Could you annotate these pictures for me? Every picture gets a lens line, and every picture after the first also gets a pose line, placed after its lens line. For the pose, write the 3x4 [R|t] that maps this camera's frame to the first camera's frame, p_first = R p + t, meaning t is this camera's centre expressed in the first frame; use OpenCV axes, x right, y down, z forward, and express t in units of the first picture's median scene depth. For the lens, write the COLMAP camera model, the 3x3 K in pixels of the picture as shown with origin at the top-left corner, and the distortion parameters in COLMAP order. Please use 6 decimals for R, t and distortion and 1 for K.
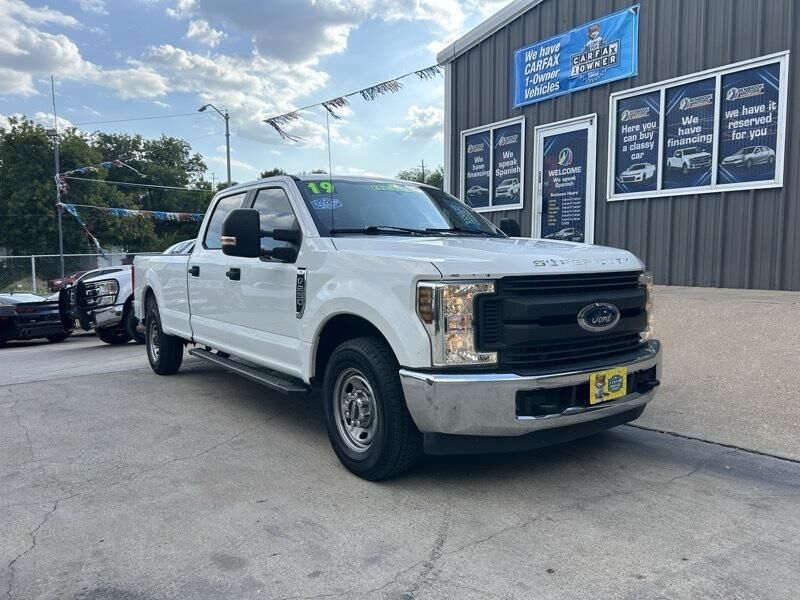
lens RADIAL K [[573.2, 0, 400.4], [0, 573.2, 298.3], [0, 0, 1]] dist [0.037067, -0.006314]
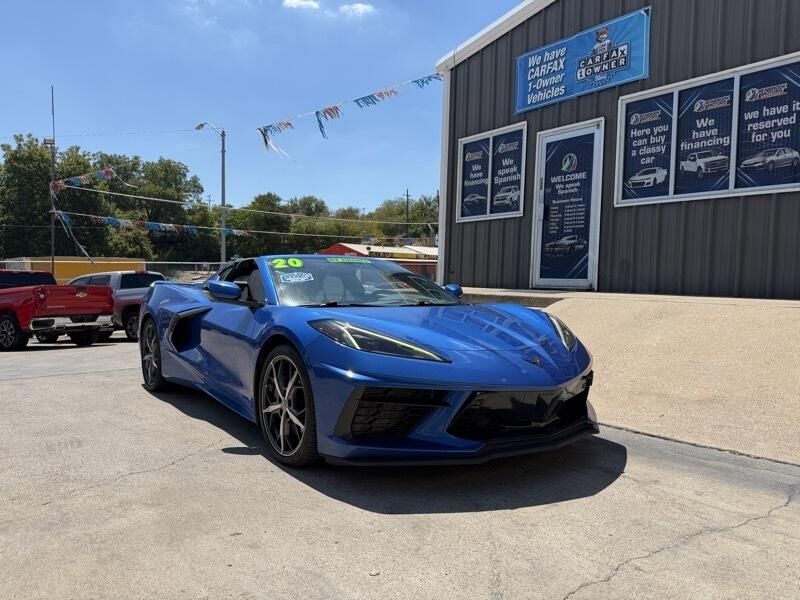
lens RADIAL K [[537.9, 0, 398.8], [0, 537.9, 303.3], [0, 0, 1]] dist [0.037135, -0.030940]
pose [[0.999245, 0.026033, 0.028831, -0.022982], [-0.025216, 0.999280, -0.028349, 0.026787], [-0.029548, 0.027600, 0.999182, 0.110180]]
